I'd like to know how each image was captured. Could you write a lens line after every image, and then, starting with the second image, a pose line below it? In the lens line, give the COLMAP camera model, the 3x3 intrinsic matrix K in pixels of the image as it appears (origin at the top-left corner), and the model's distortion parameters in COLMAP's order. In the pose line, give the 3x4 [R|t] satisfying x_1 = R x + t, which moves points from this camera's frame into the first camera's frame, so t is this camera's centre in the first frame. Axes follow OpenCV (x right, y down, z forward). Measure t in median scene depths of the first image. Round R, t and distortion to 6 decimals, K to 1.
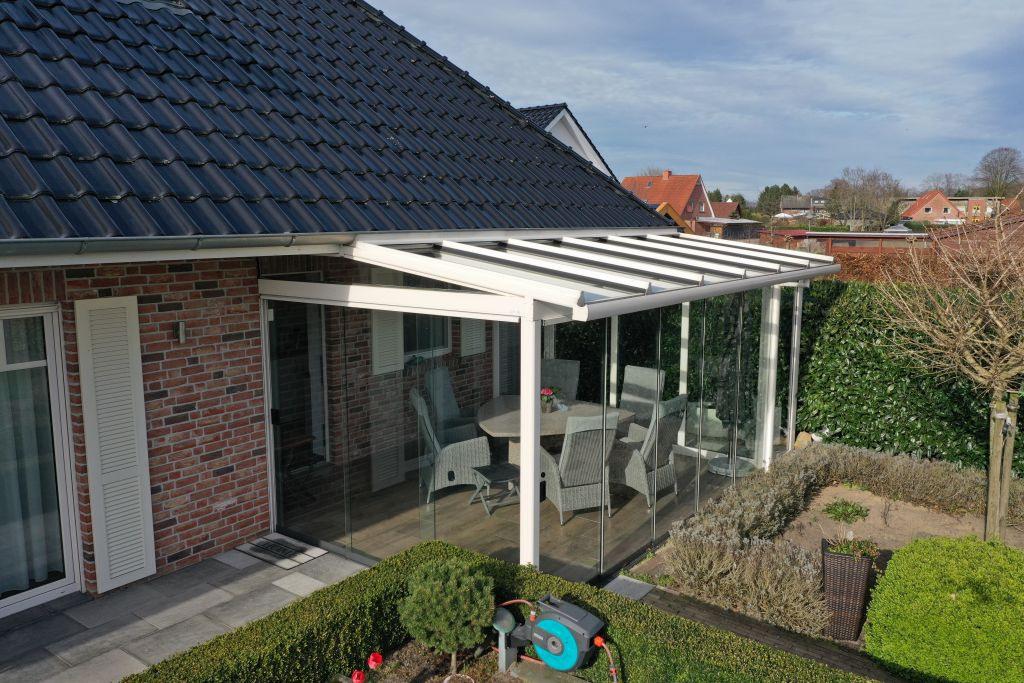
lens RADIAL K [[805.4, 0, 513.4], [0, 805.4, 338.4], [0, 0, 1]] dist [0.005066, -0.004978]
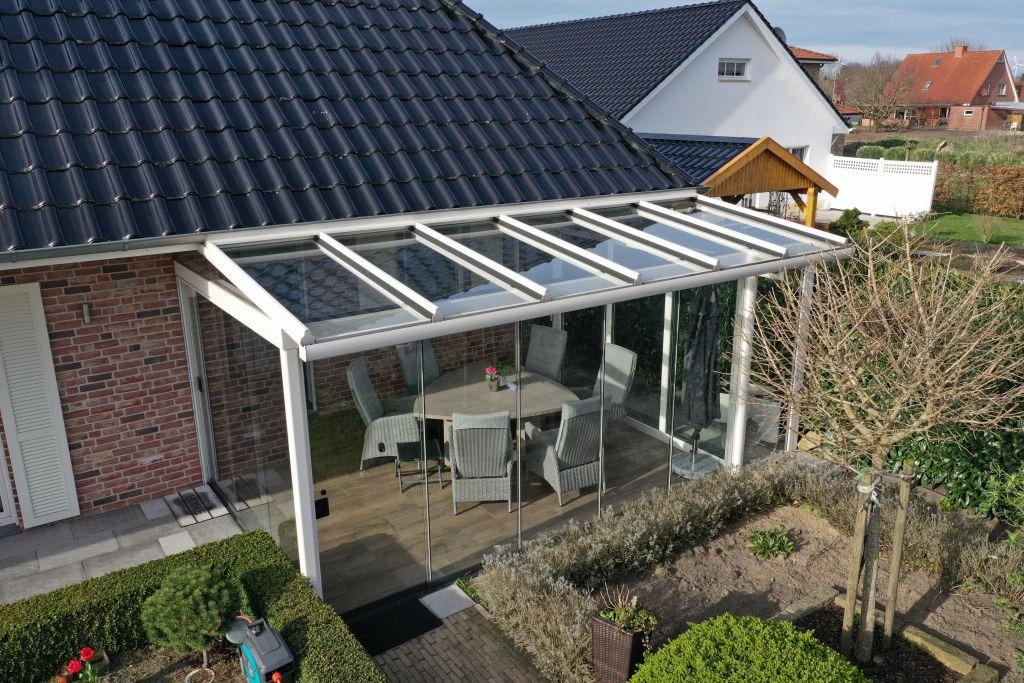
lens RADIAL K [[805.4, 0, 513.2], [0, 805.4, 338.6], [0, 0, 1]] dist [0.005066, -0.004978]
pose [[0.949048, 0.083451, -0.303881, 0.447718], [-0.039781, 0.988312, 0.147165, -0.145929], [0.312610, -0.127578, 0.941275, 0.115944]]
